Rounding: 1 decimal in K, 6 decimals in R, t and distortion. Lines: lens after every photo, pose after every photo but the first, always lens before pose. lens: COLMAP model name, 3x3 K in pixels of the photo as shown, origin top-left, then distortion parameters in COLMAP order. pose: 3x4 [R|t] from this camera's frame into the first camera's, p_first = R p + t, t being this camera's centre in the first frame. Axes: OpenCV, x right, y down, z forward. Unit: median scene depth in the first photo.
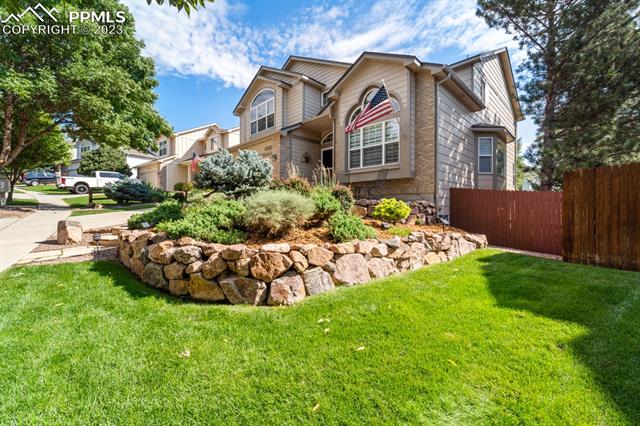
lens RADIAL K [[260.1, 0, 320.6], [0, 260.1, 207.1], [0, 0, 1]] dist [0.000413, -0.000050]
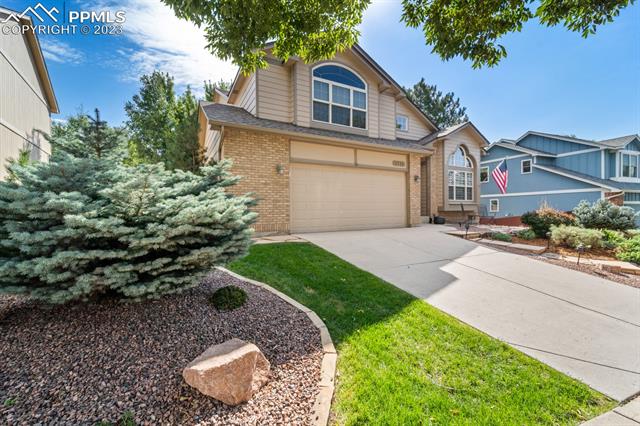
lens RADIAL K [[260.1, 0, 320.6], [0, 260.1, 207.1], [0, 0, 1]] dist [0.000413, -0.000050]
pose [[0.279740, 0.001787, 0.960074, -1.335226], [0.003423, 0.999990, -0.002859, -0.112390], [-0.960070, 0.004086, 0.279731, 1.284289]]
